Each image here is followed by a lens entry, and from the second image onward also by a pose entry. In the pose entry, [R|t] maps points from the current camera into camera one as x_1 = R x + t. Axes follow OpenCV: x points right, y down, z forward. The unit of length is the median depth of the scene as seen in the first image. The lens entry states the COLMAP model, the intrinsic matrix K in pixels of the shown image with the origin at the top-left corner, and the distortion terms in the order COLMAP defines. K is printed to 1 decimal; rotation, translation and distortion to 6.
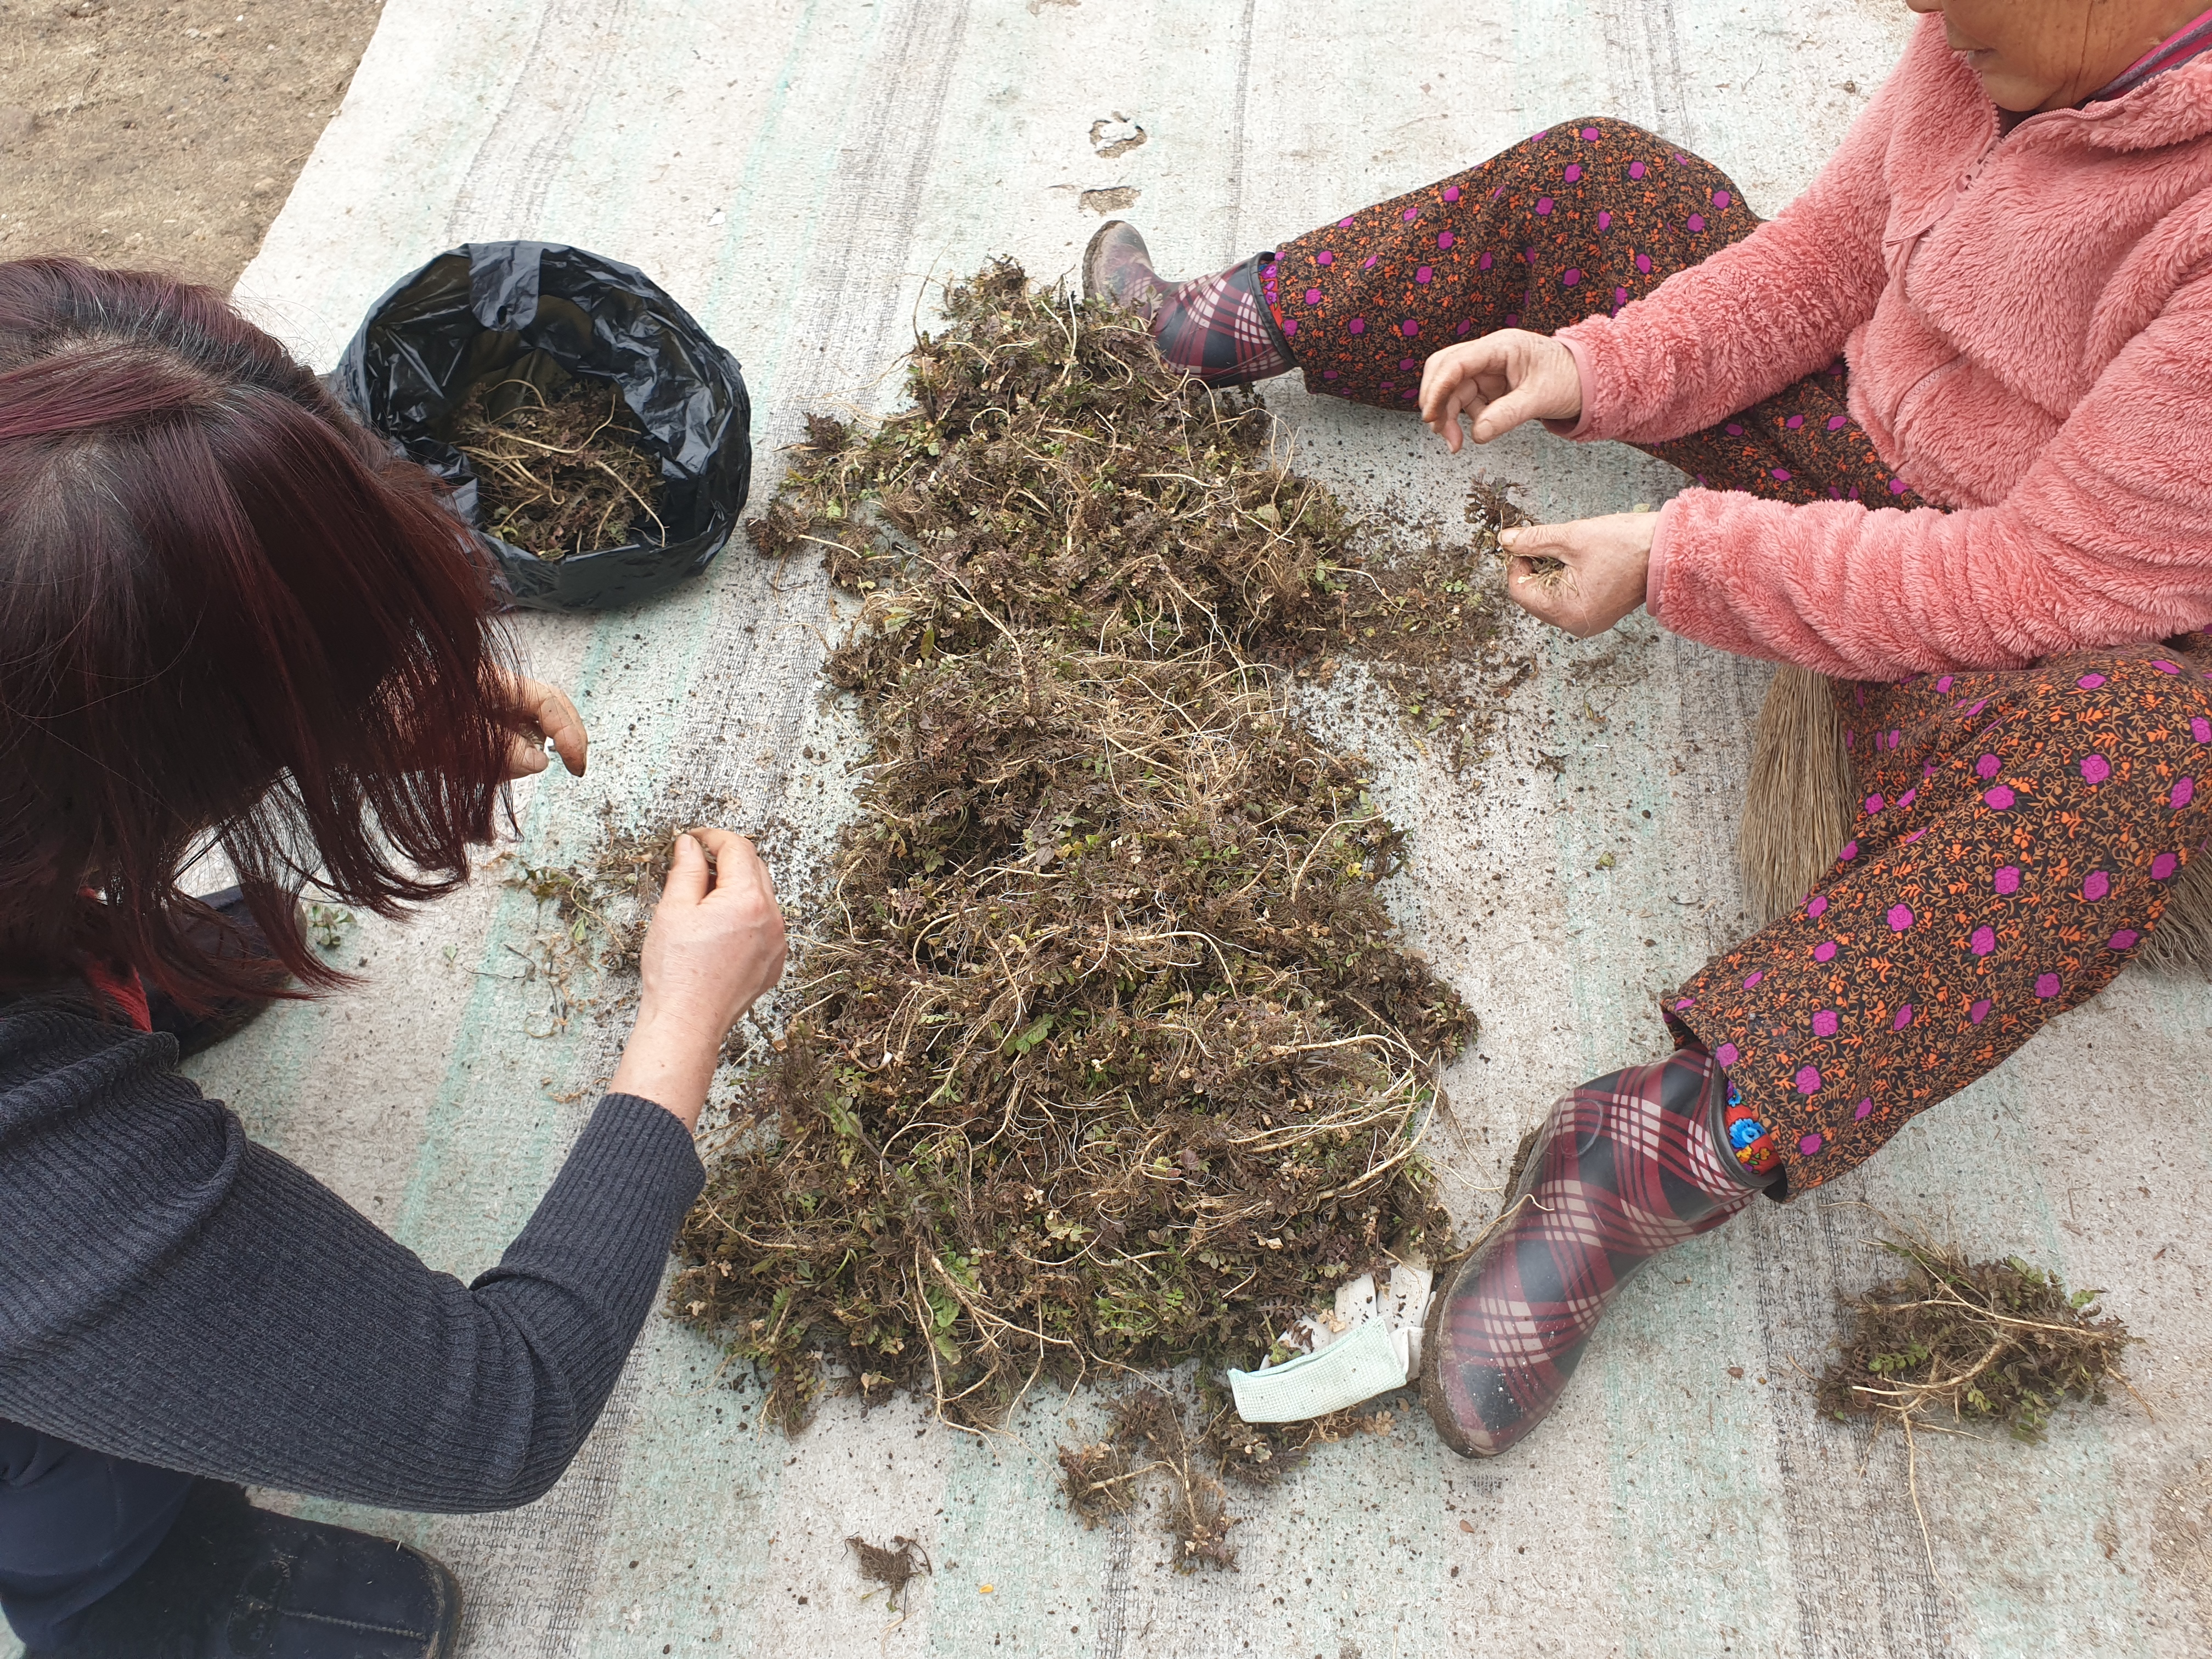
lens RADIAL K [[1667.0, 0, 1118.3], [0, 1667.0, 839.4], [0, 0, 1]] dist [0.067552, -0.073541]
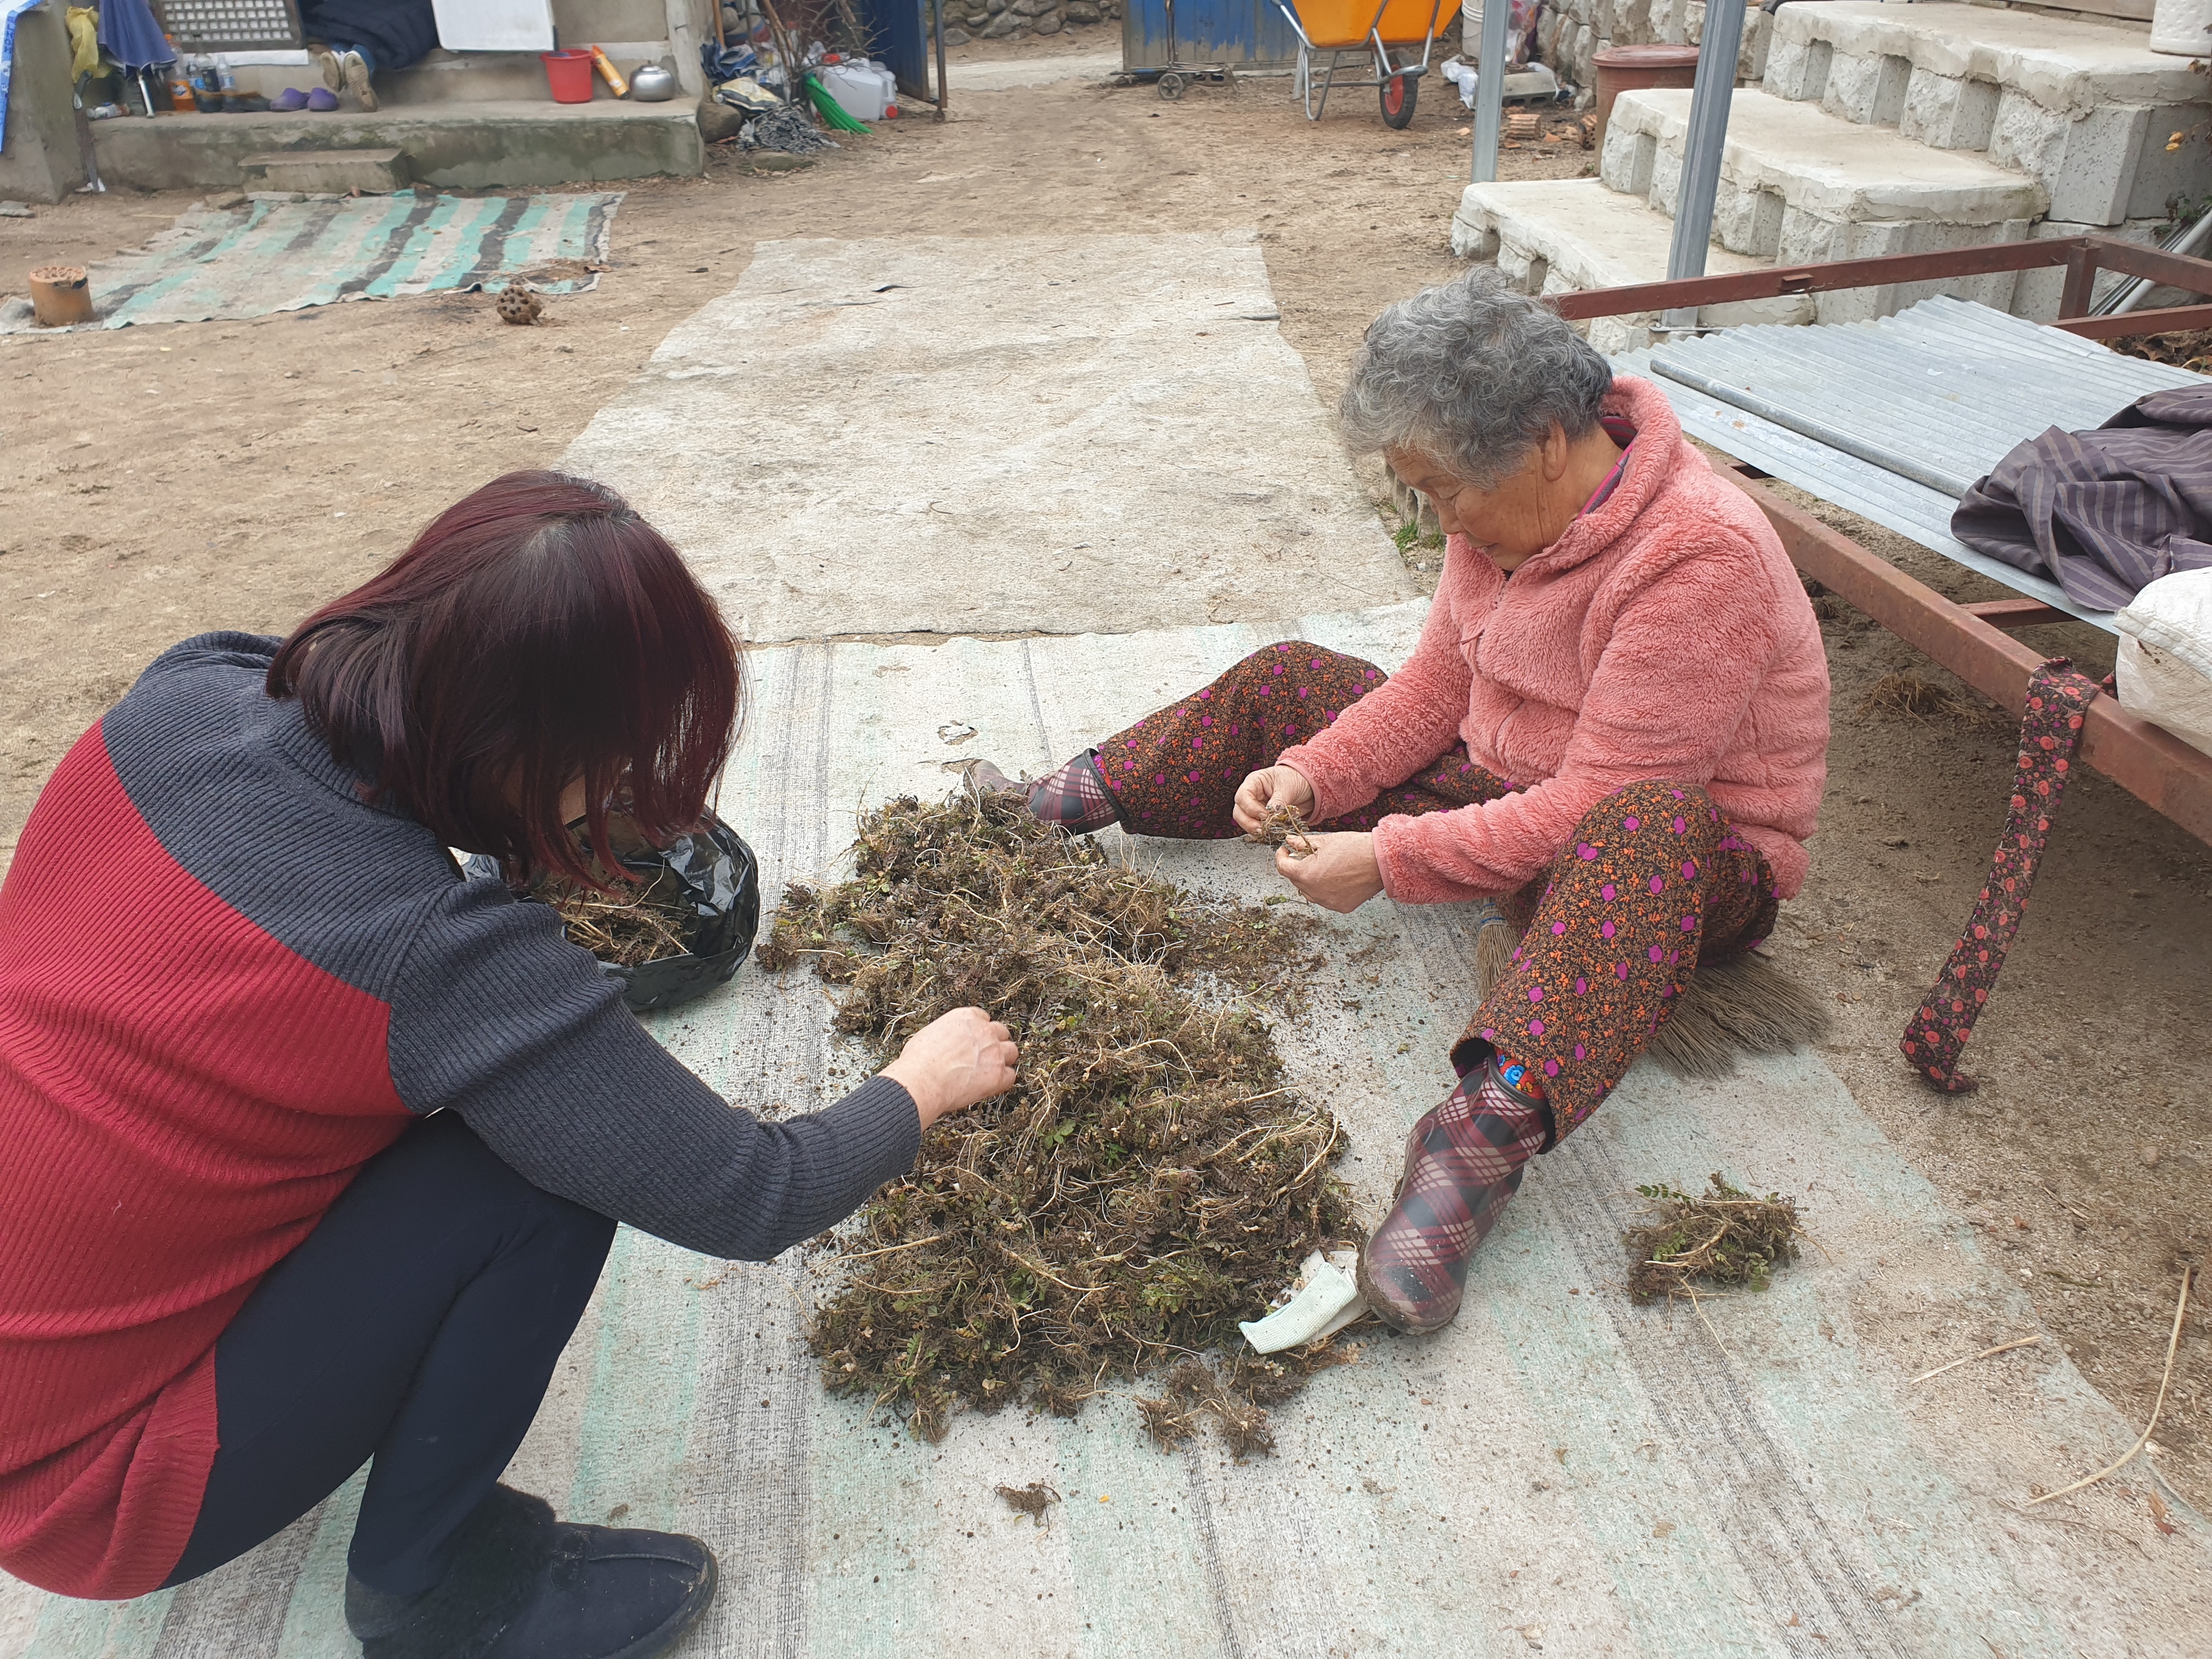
lens RADIAL K [[1684.8, 0, 1106.0], [0, 1684.8, 829.5], [0, 0, 1]] dist [0.003981, -0.008926]
pose [[0.977367, -0.094410, 0.189315, -0.265830], [0.170936, 0.879675, -0.443794, 0.538201], [-0.124637, 0.466110, 0.875903, -0.414041]]
